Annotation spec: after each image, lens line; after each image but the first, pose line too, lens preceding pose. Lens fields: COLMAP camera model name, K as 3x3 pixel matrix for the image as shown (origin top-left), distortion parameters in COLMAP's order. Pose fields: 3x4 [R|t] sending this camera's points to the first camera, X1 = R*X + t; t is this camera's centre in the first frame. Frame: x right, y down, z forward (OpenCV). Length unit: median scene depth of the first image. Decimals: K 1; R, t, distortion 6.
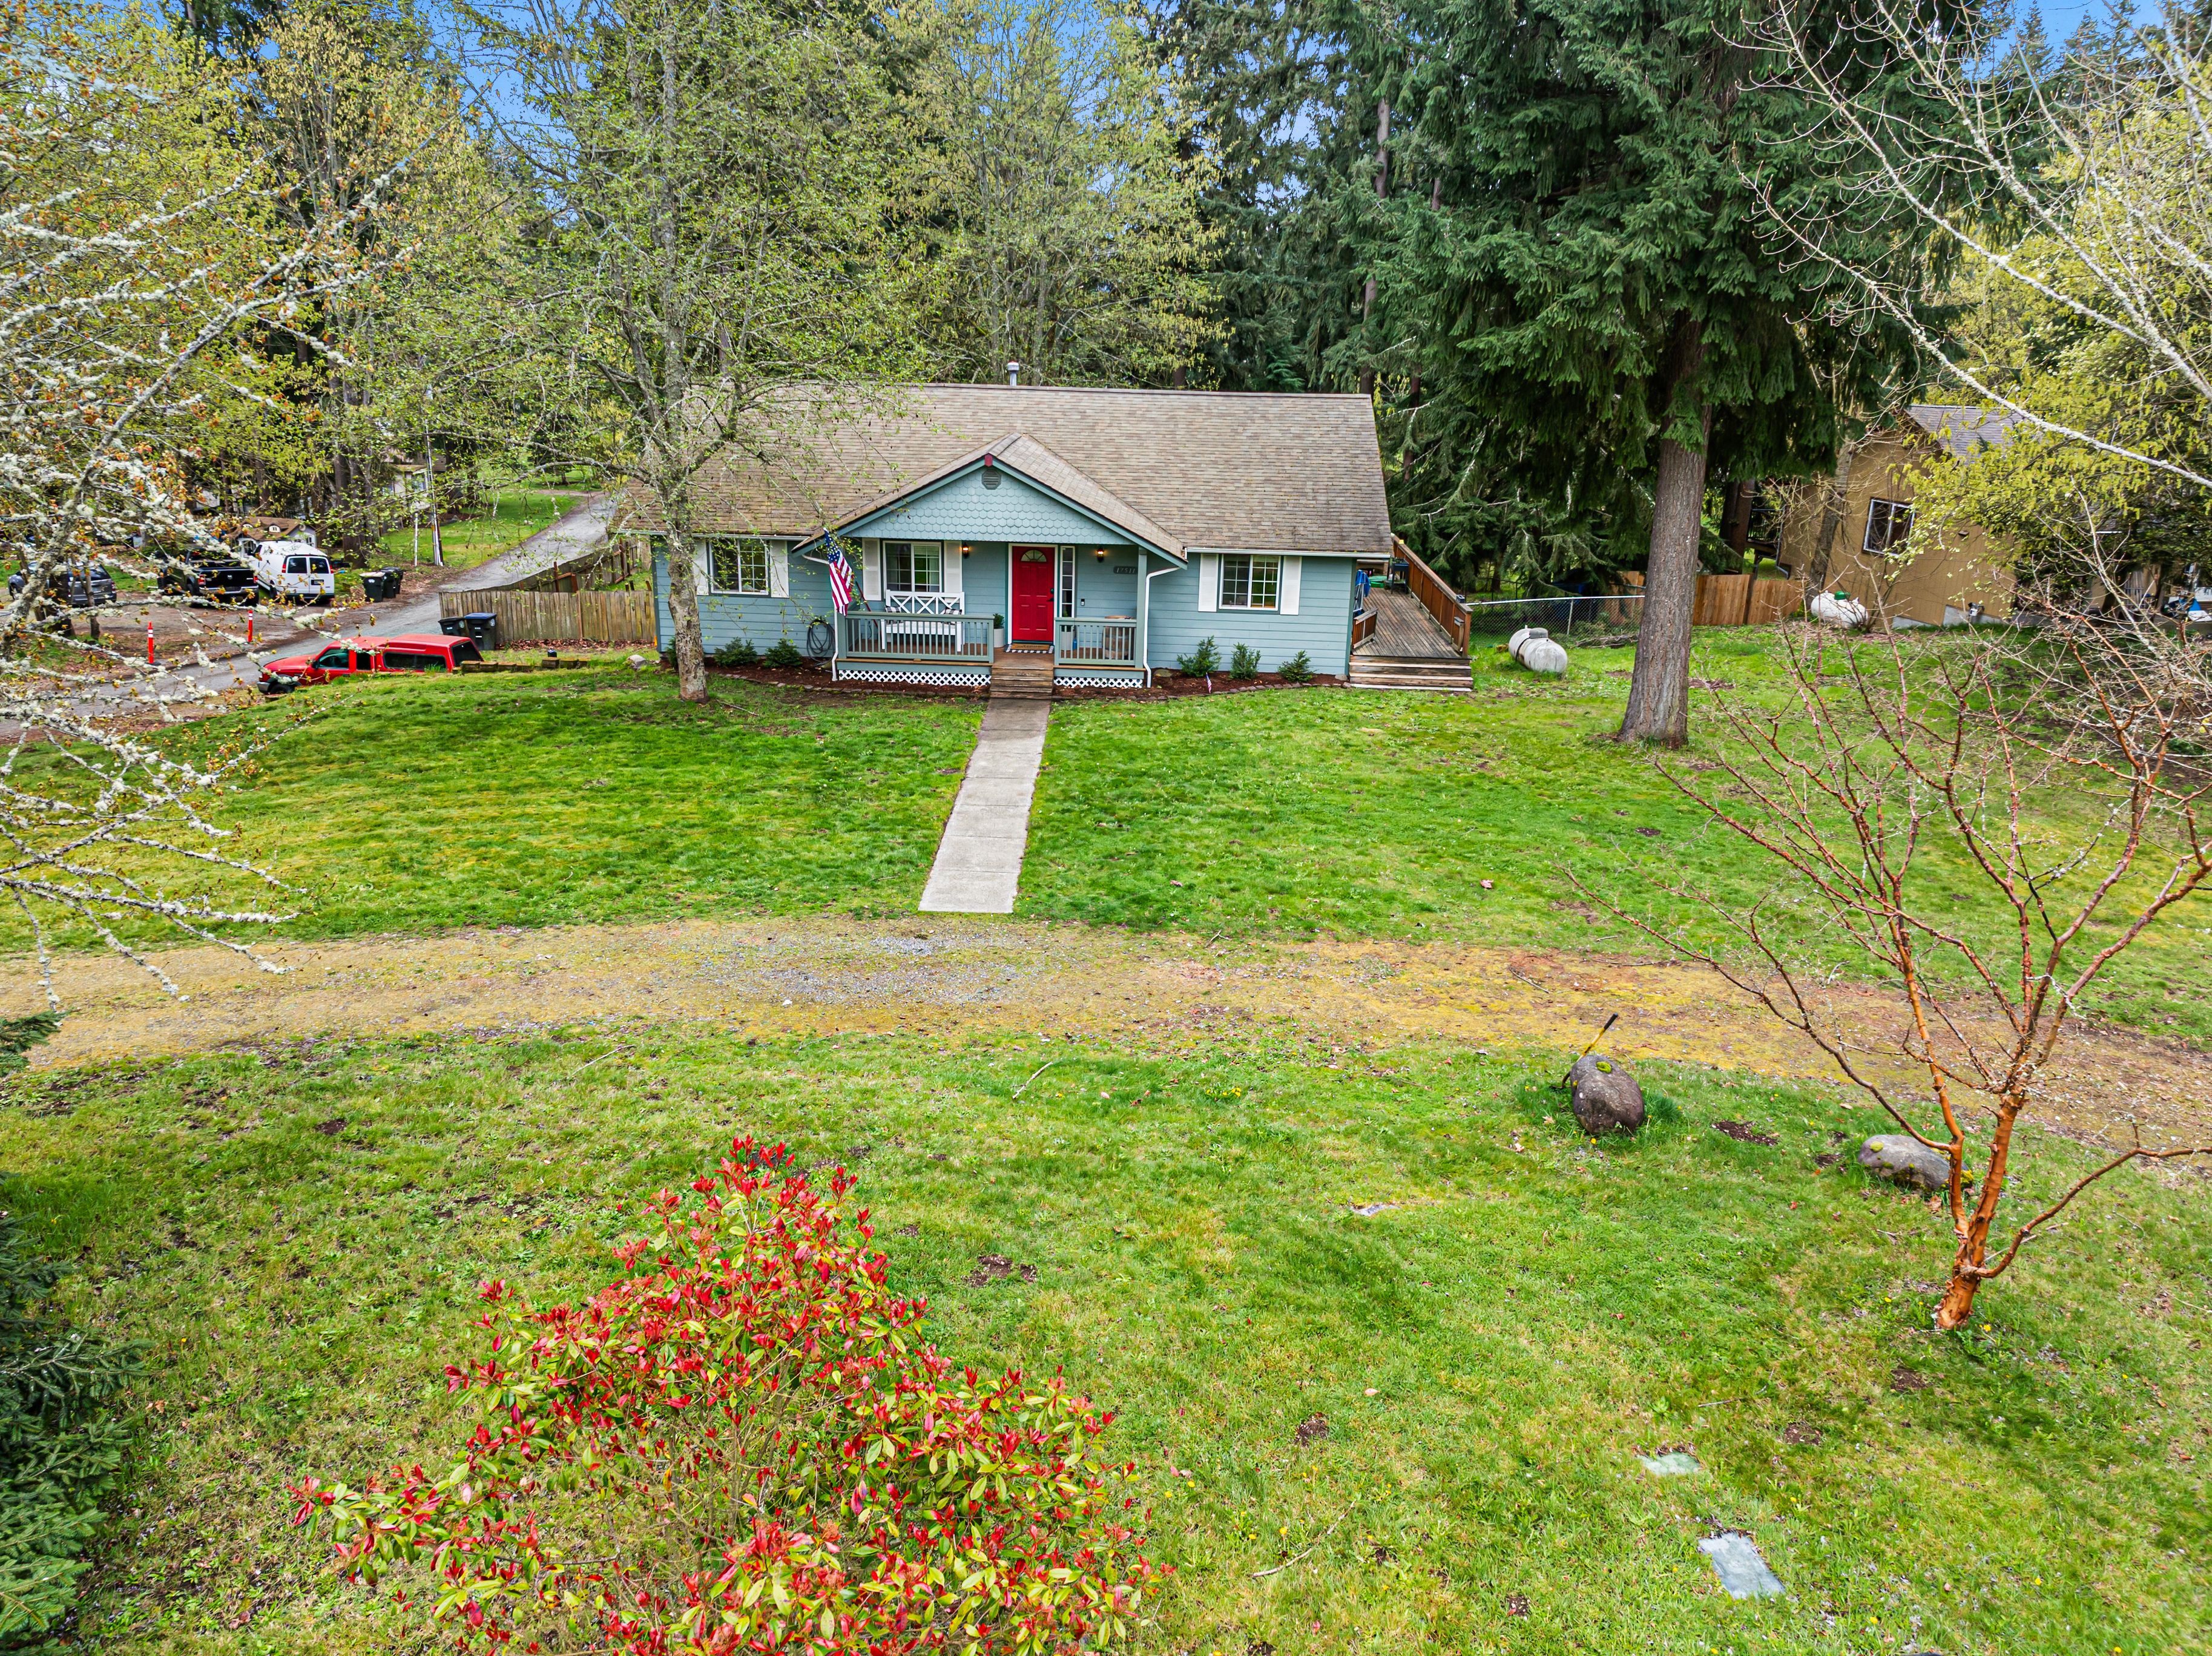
lens RADIAL K [[1554.1, 0, 1106.0], [0, 1554.1, 828.0], [0, 0, 1]] dist [-0.026889, -0.006472]
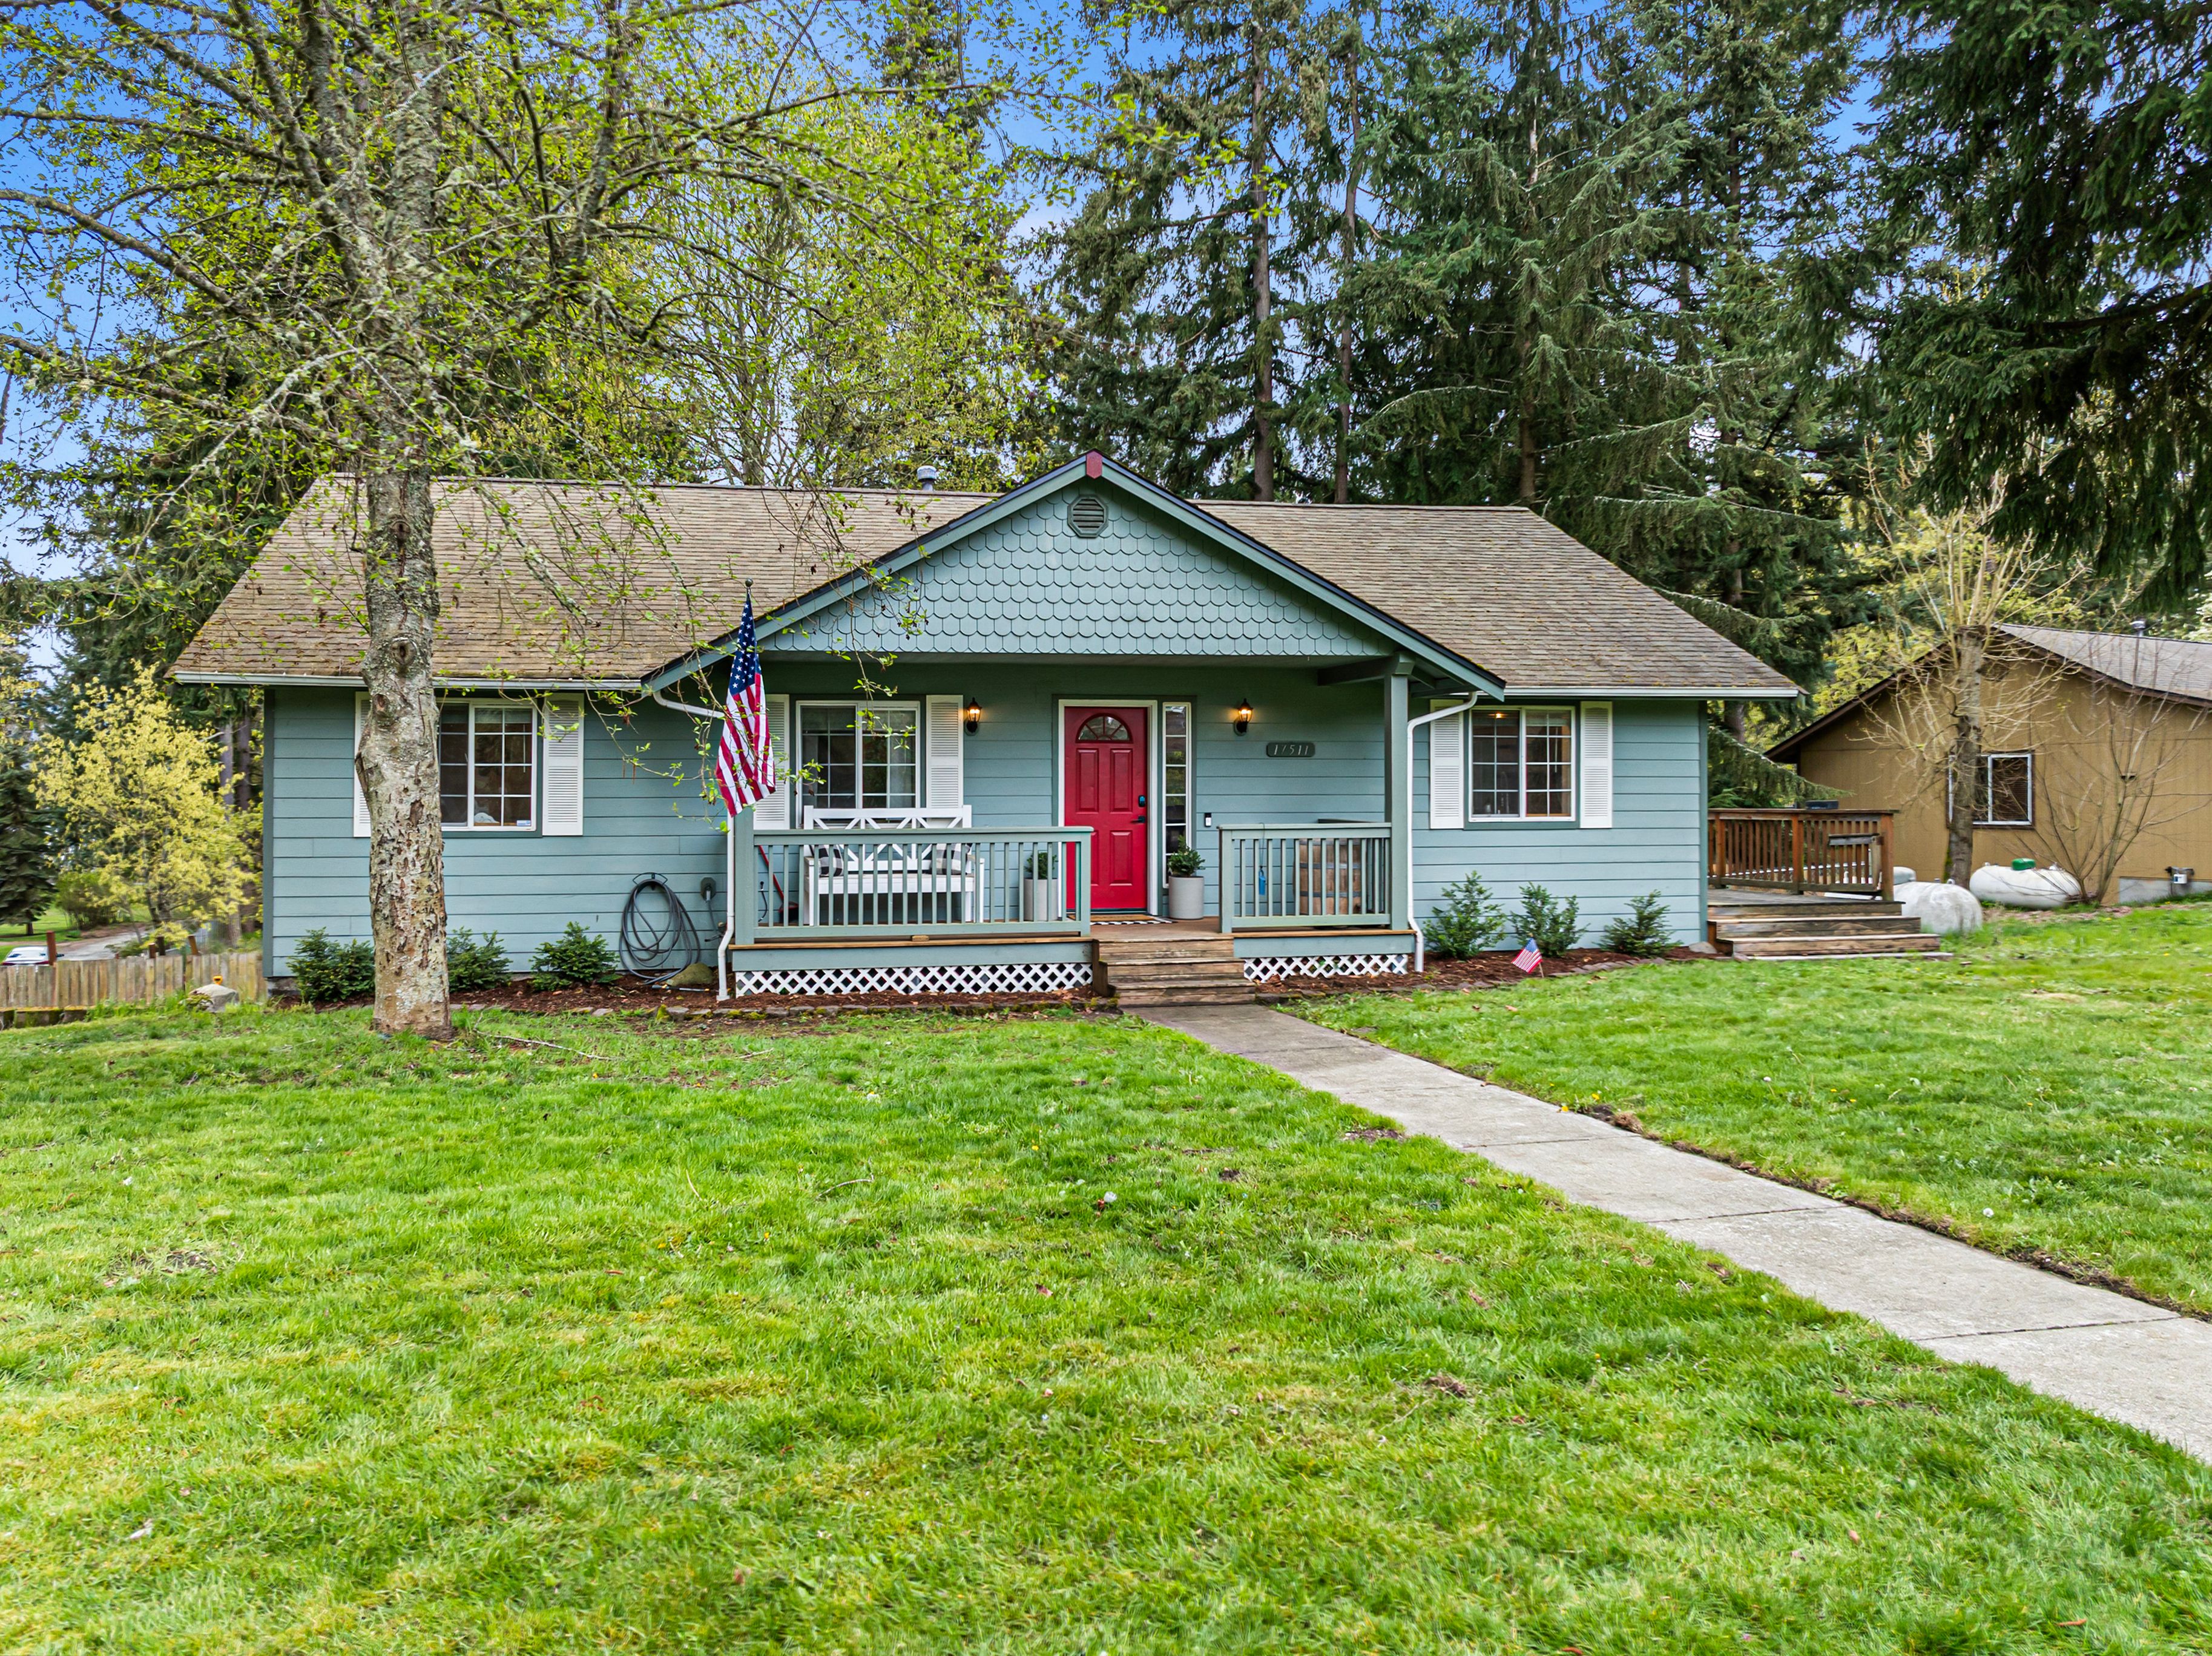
lens RADIAL K [[1940.2, 0, 1104.2], [0, 1940.2, 638.7], [0, 0, 1]] dist [-0.032135, -0.002331]
pose [[0.982908, -0.035752, 0.180590, -0.155336], [0.093977, 0.940961, -0.325210, -0.007021], [-0.158301, 0.336623, 0.928238, 0.442502]]
